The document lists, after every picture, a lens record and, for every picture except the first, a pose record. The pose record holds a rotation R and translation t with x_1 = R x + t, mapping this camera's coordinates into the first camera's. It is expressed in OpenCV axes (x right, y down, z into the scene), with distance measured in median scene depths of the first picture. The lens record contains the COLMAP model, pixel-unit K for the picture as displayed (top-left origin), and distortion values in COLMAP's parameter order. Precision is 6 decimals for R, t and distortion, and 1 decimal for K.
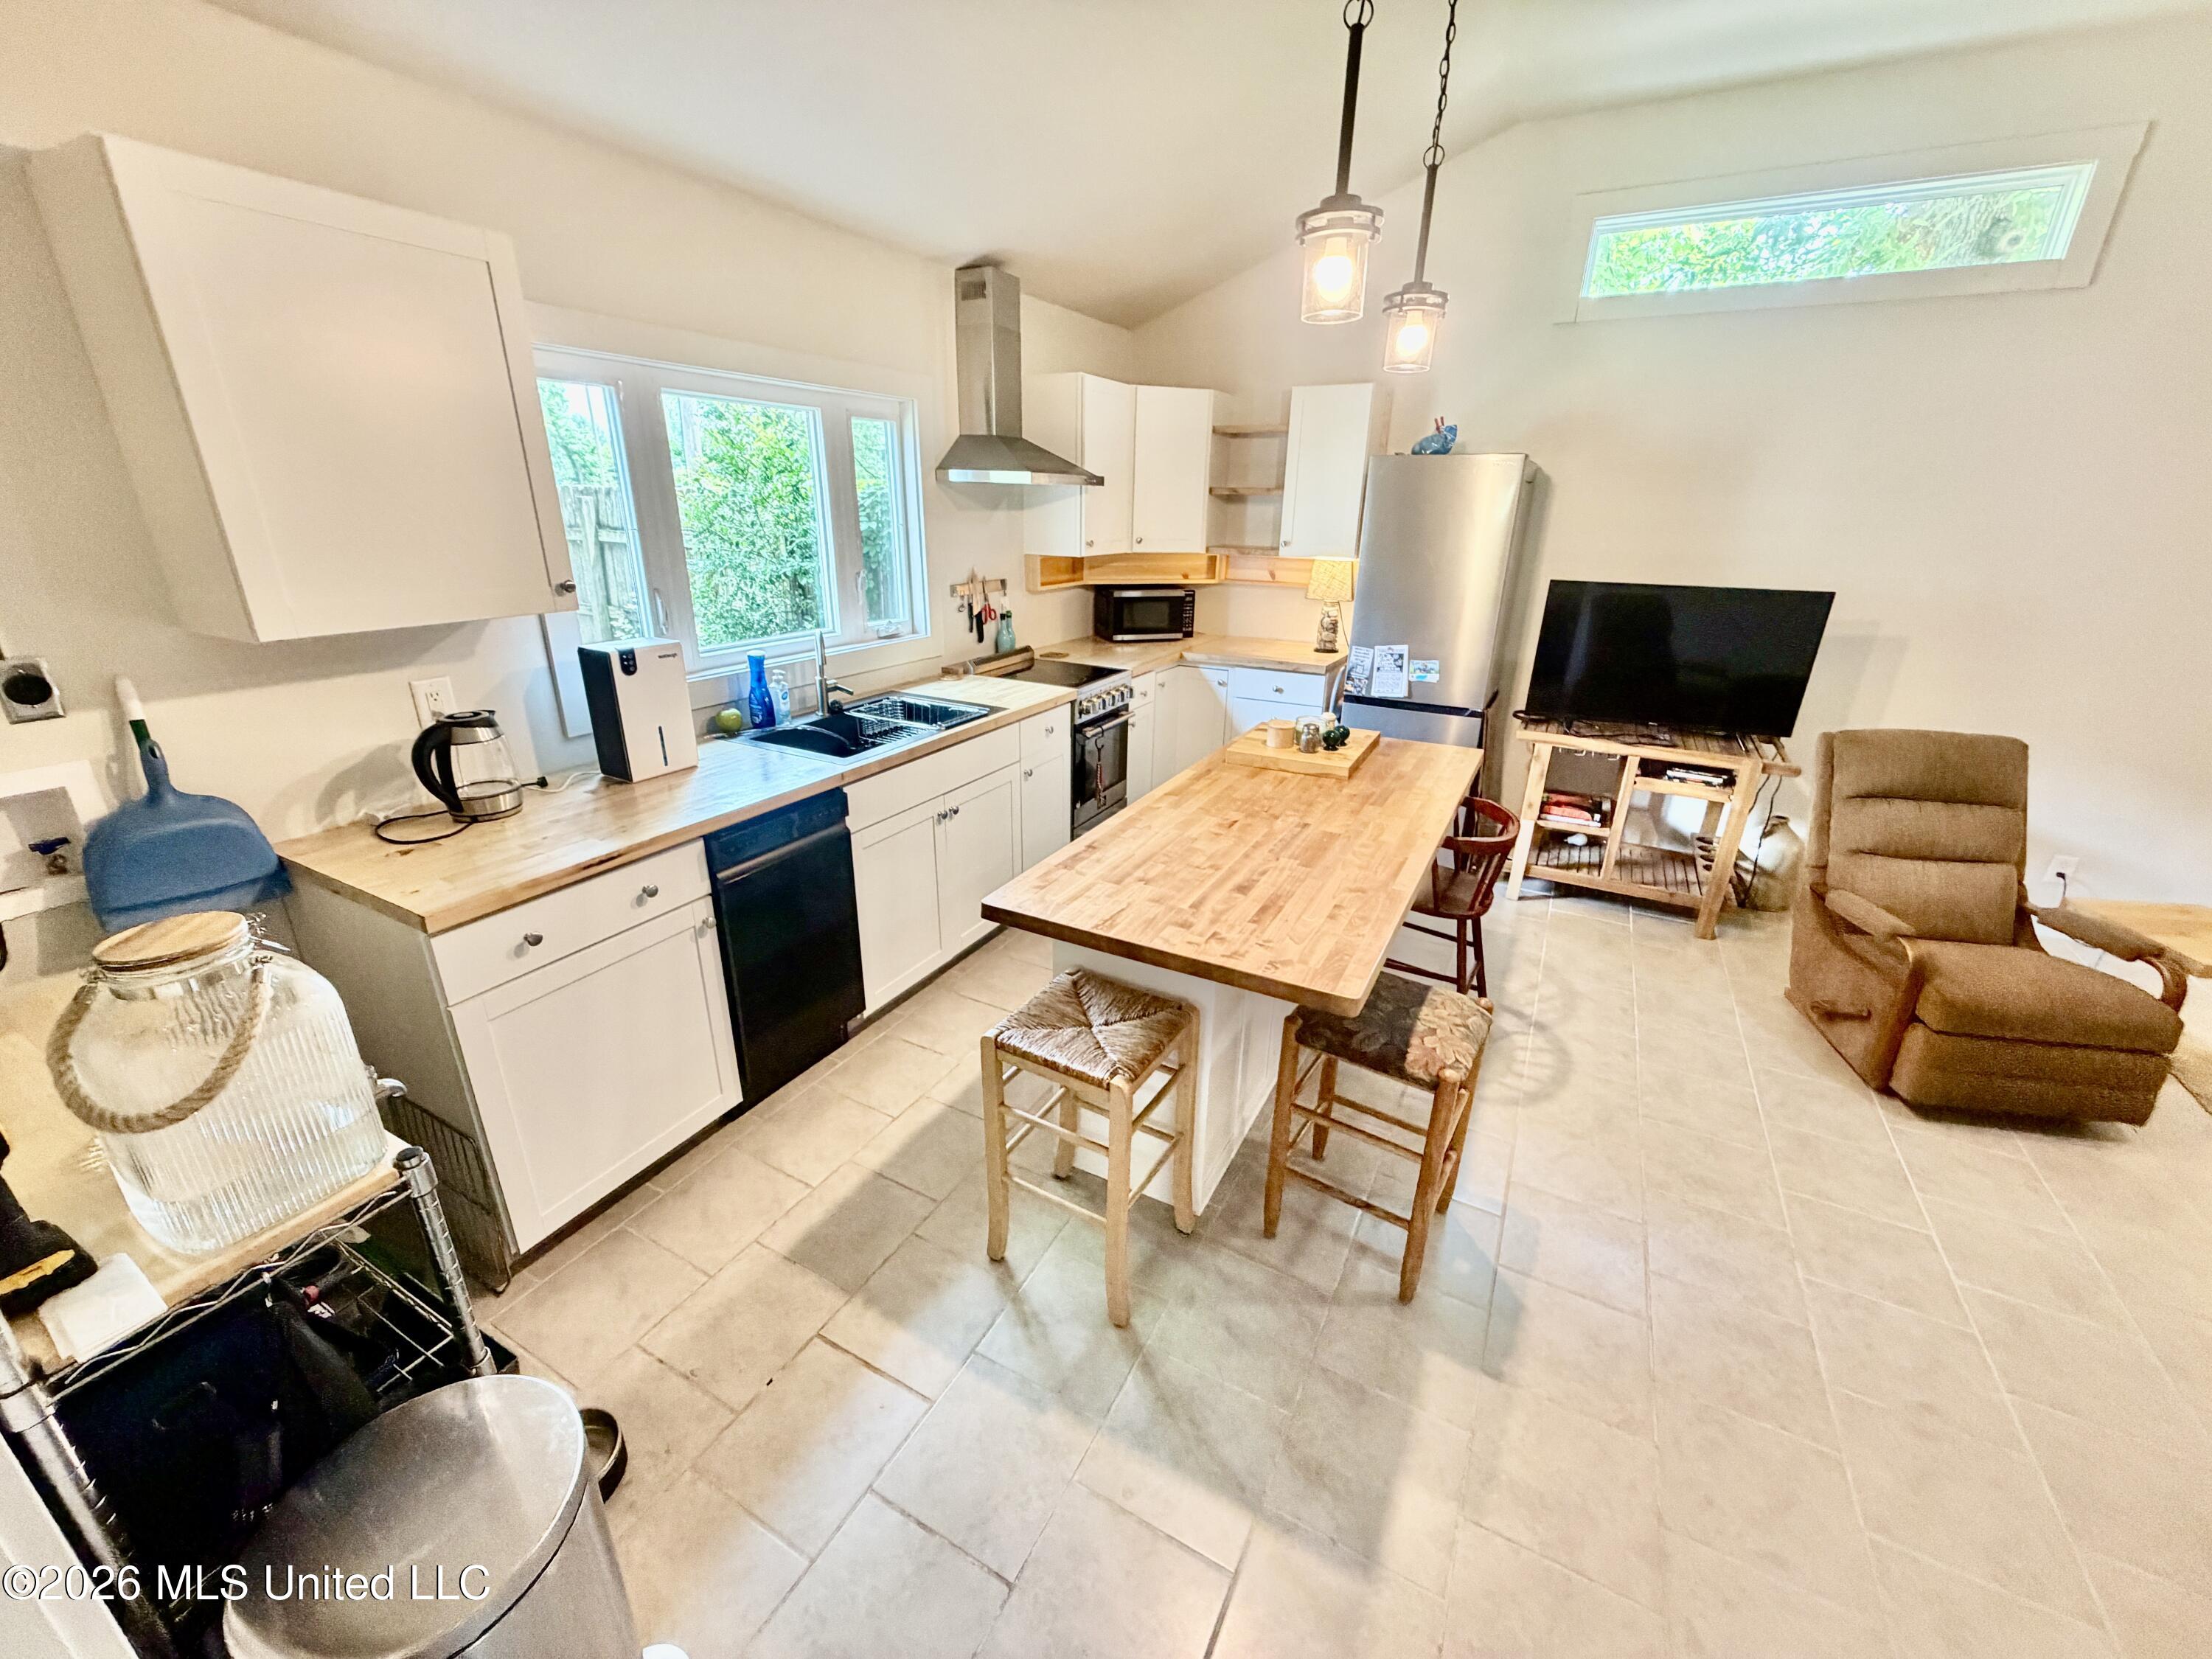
lens RADIAL K [[879.1, 0, 1099.1], [0, 879.1, 828.8], [0, 0, 1]] dist [-0.000511, -0.000114]
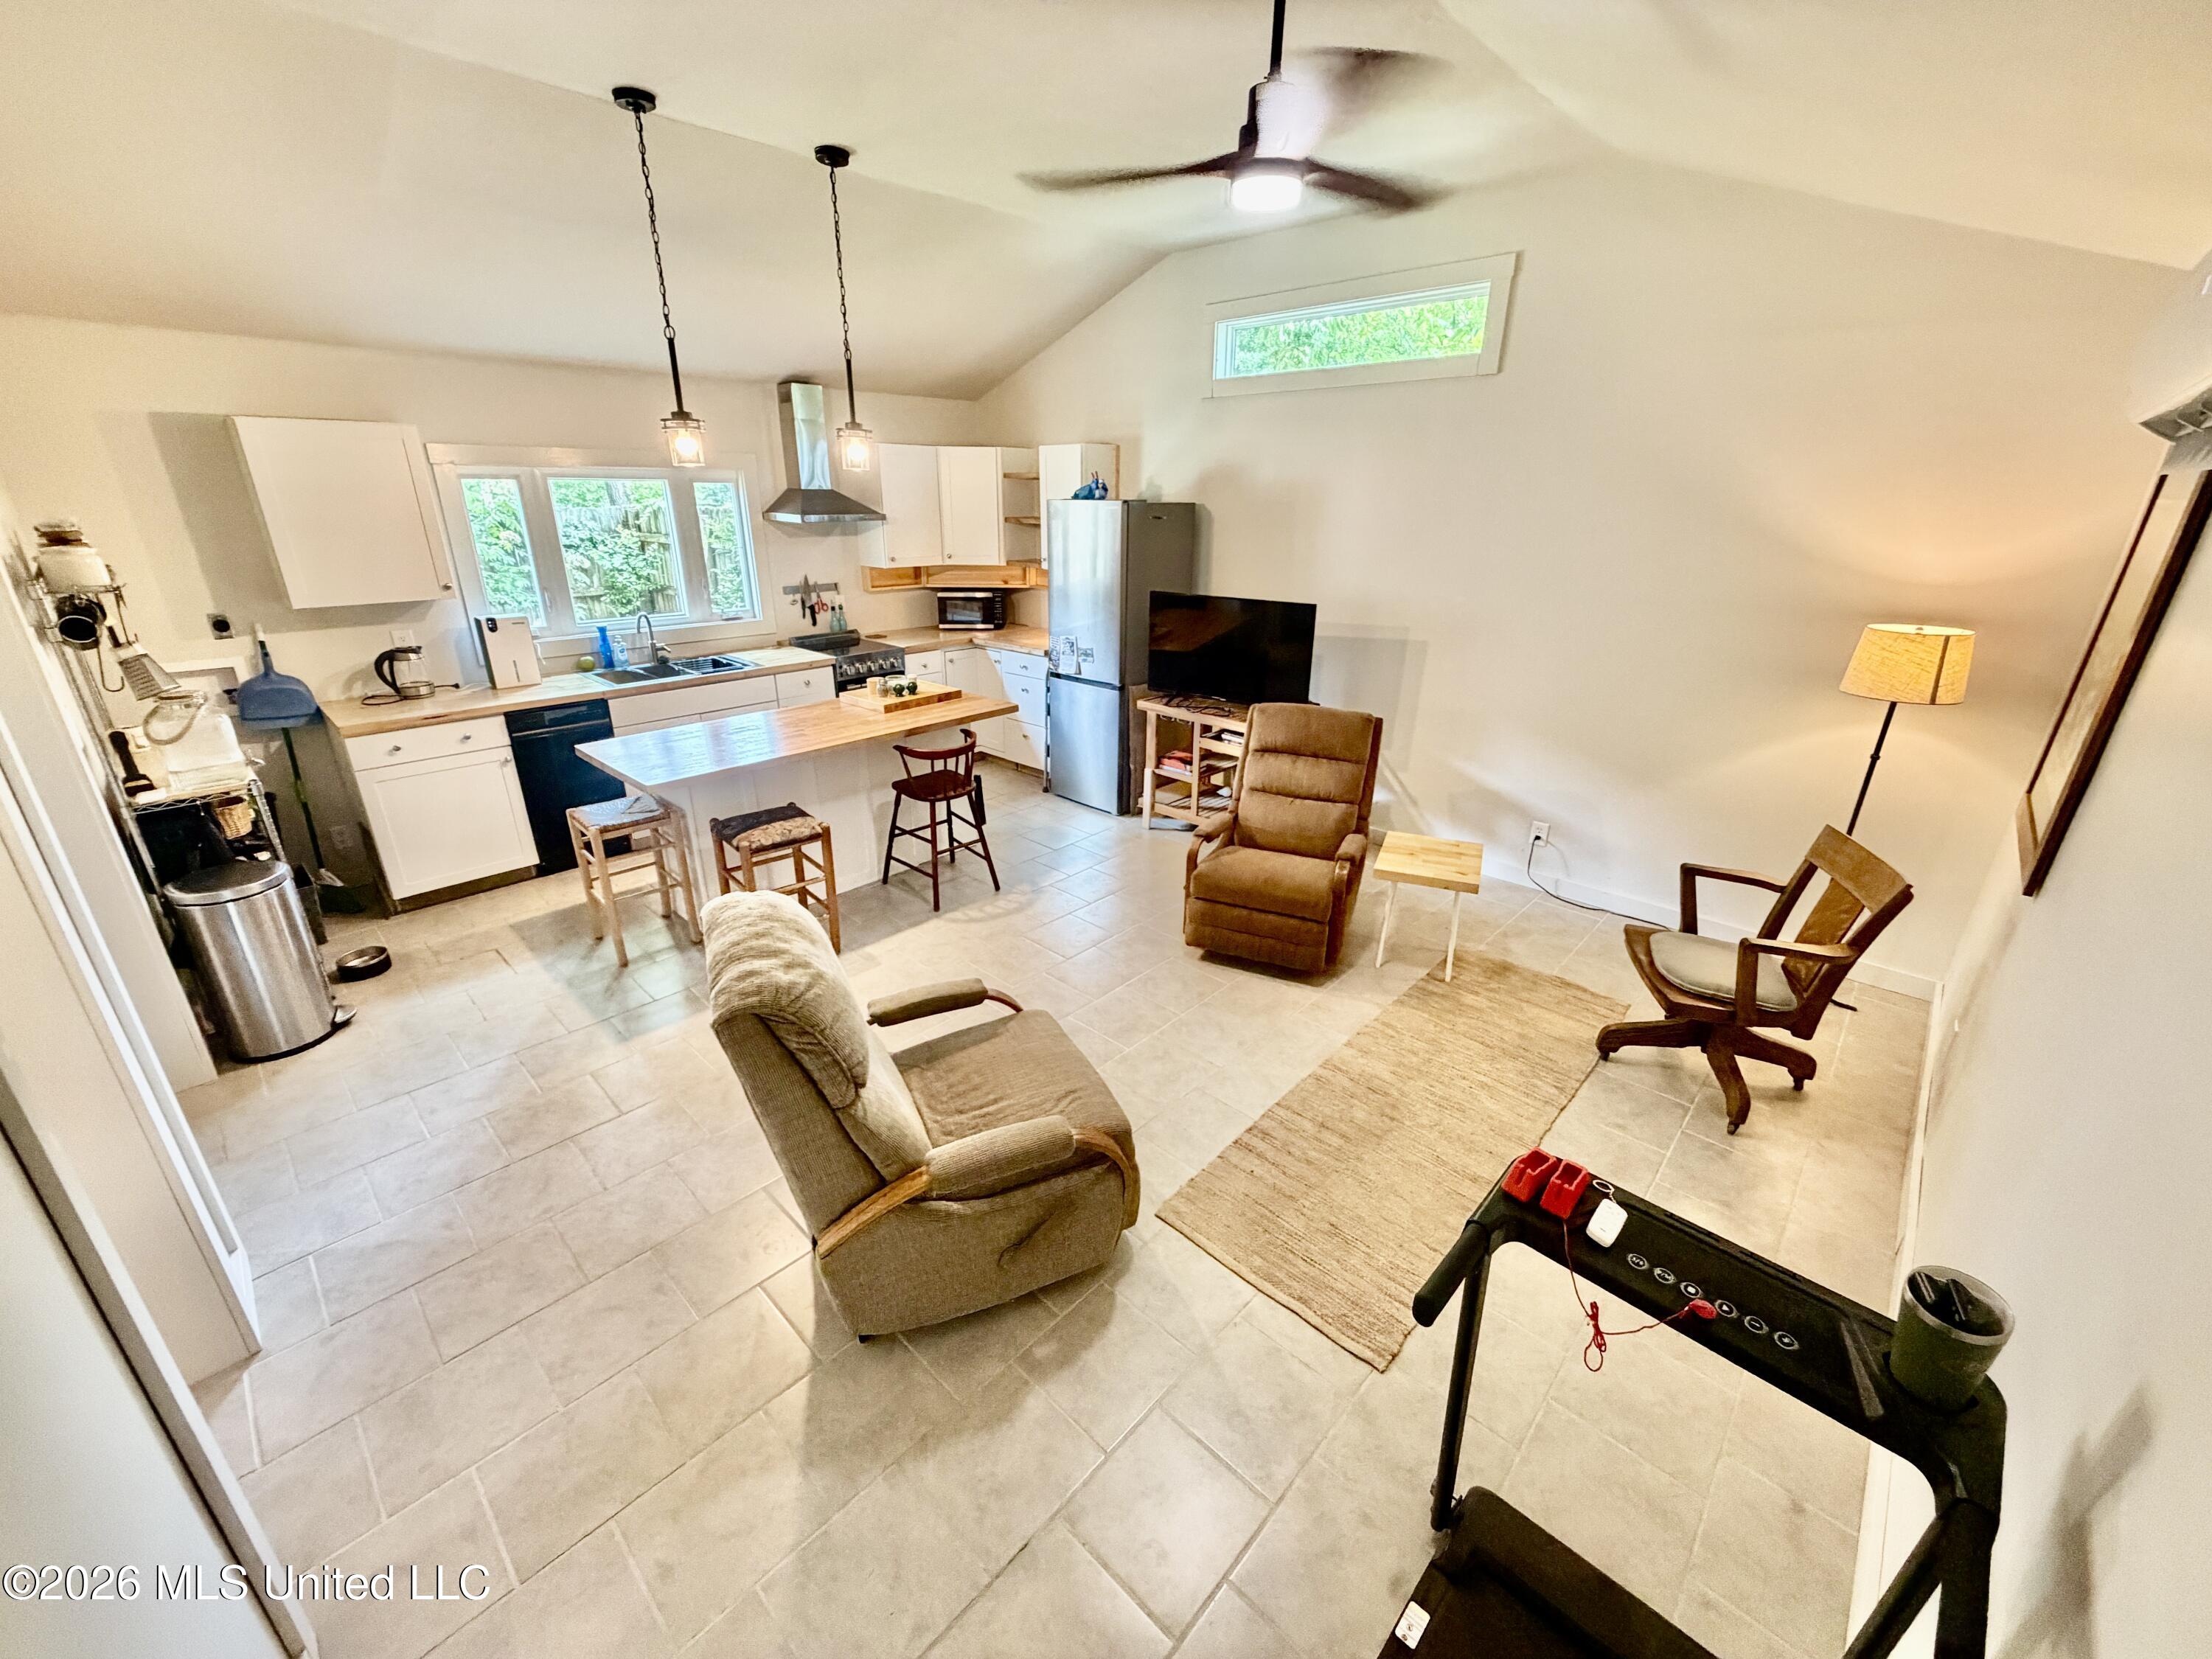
lens RADIAL K [[879.1, 0, 1099.2], [0, 879.1, 825.7], [0, 0, 1]] dist [-0.000511, -0.000114]
pose [[0.965332, 0.084586, -0.246939, 1.063915], [-0.084169, 0.996376, 0.012263, 0.095630], [0.247082, 0.008946, 0.968953, -0.458389]]
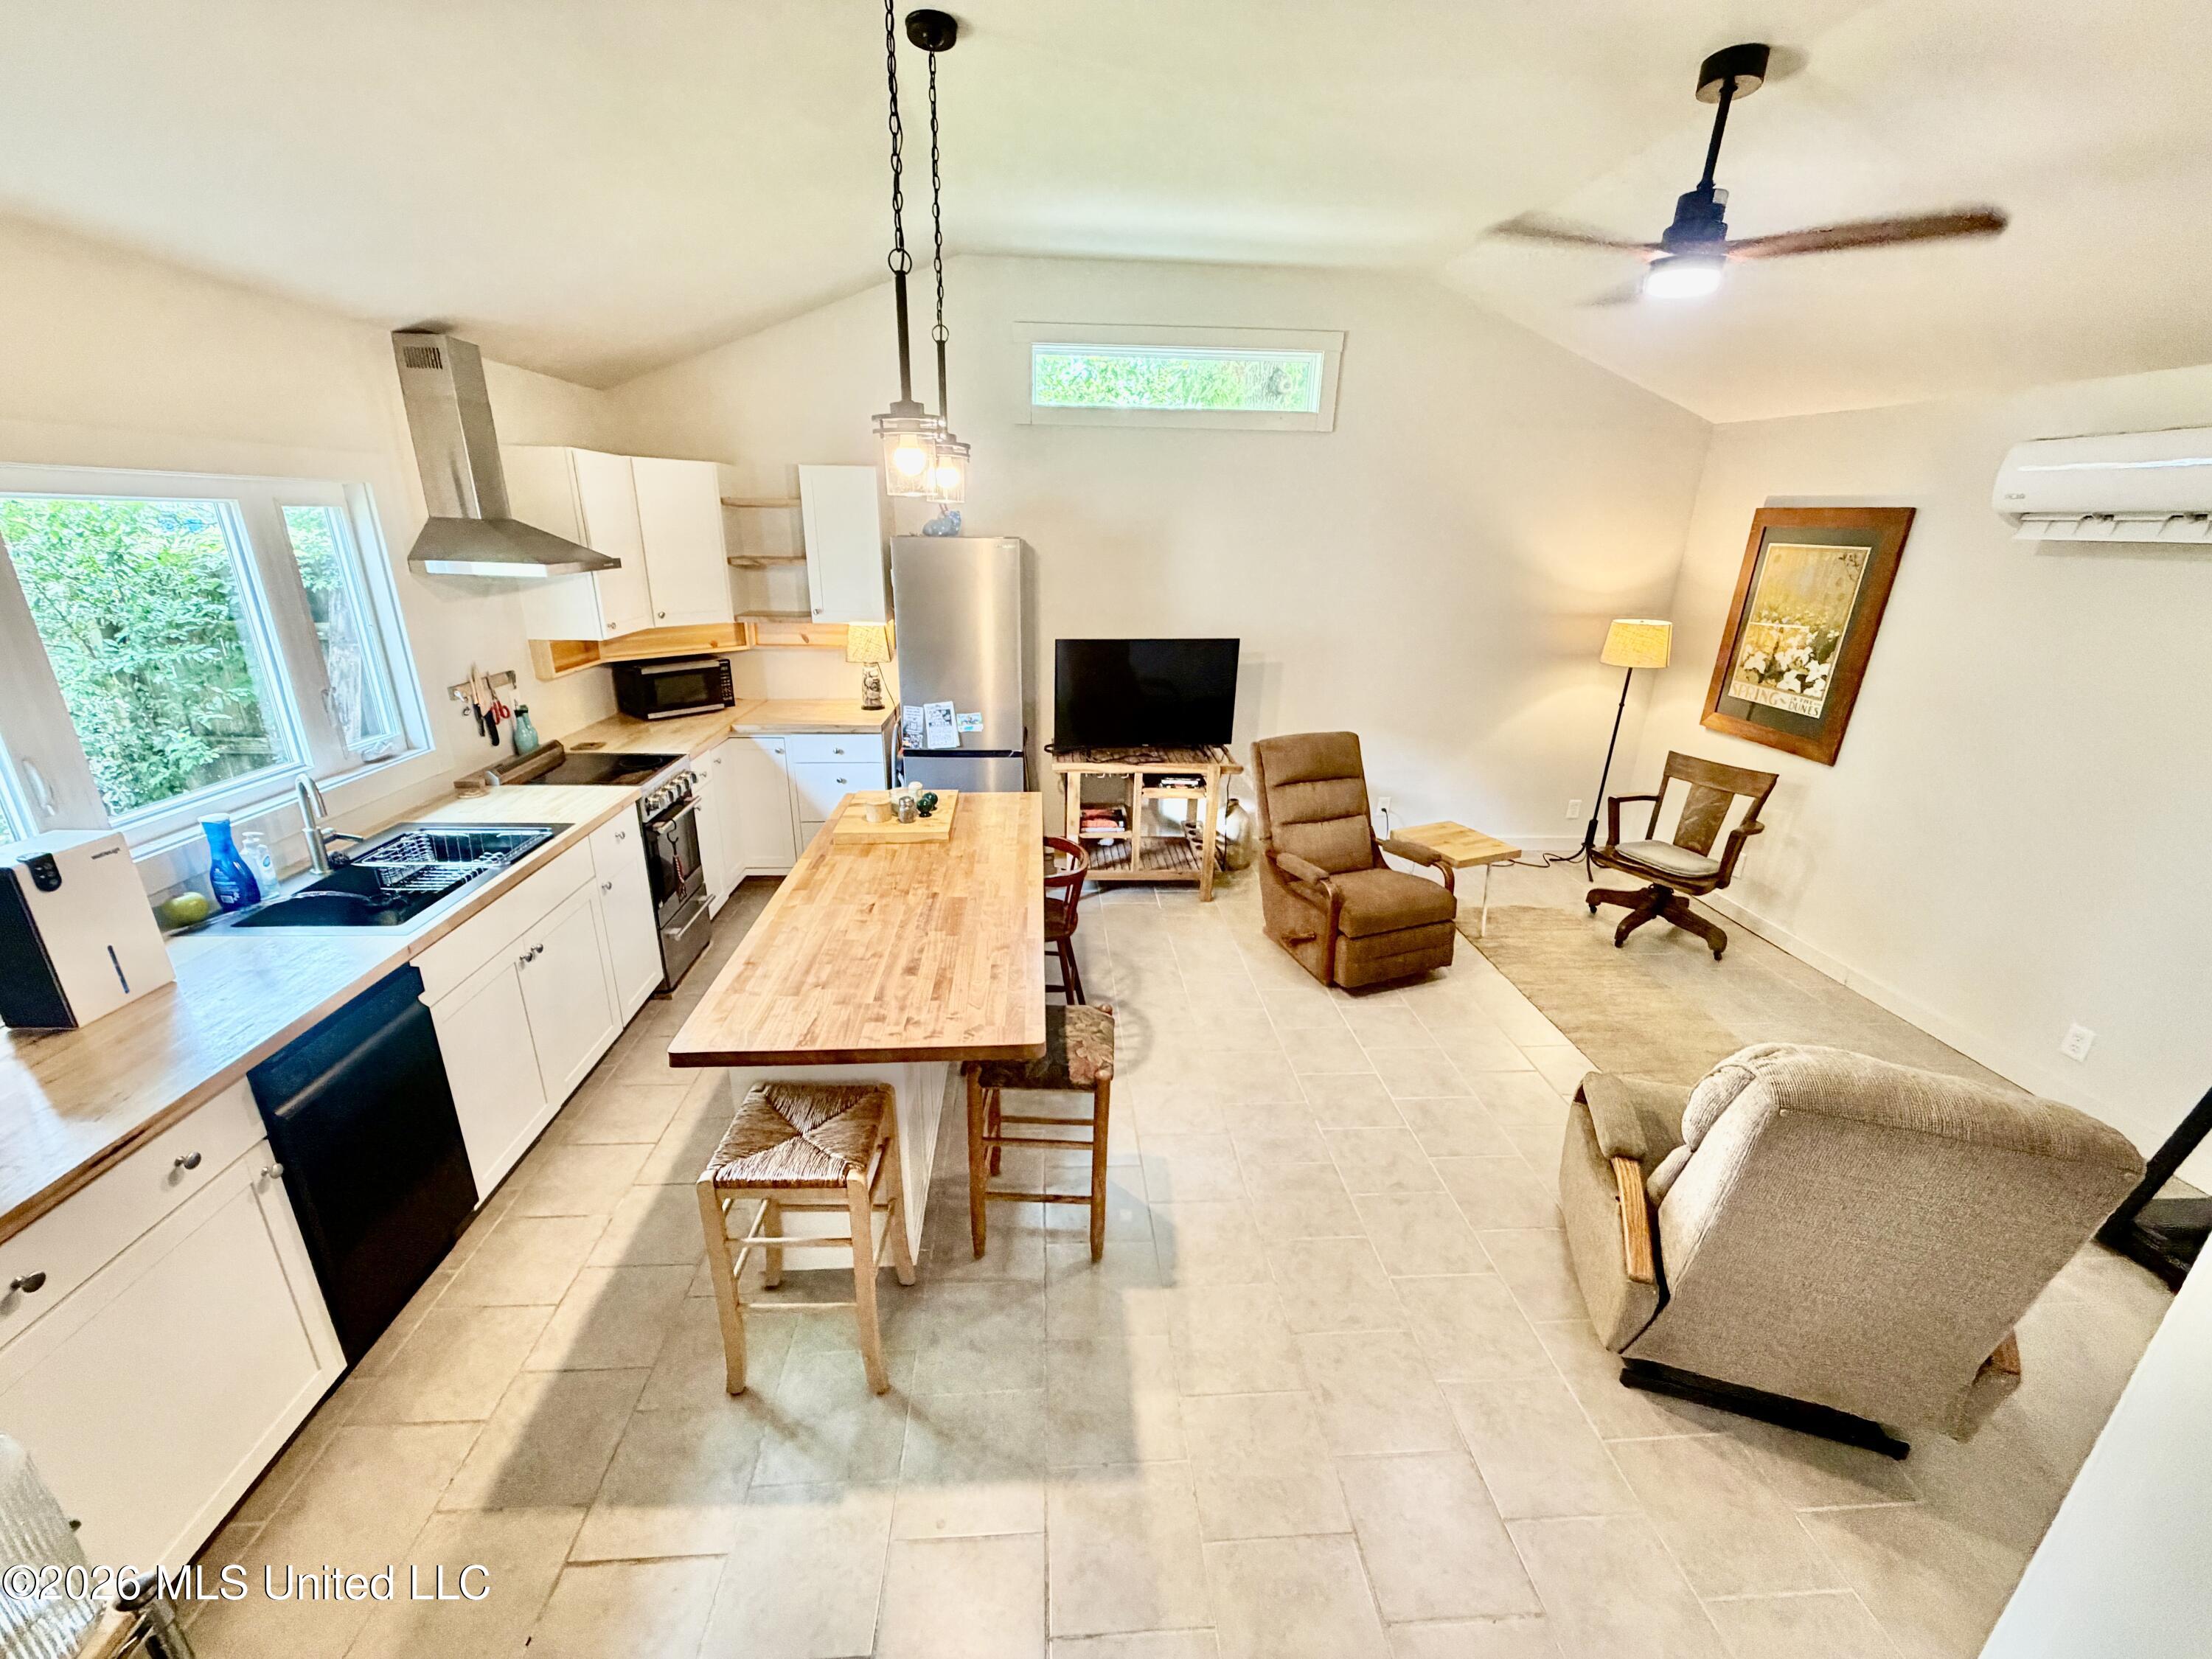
lens RADIAL K [[879.1, 0, 1098.8], [0, 879.1, 828.3], [0, 0, 1]] dist [-0.000511, -0.000114]
pose [[0.846161, -0.174130, 0.503677, -0.121257], [0.181628, 0.982757, 0.034626, -0.075880], [-0.501022, 0.062182, 0.863198, -0.081668]]
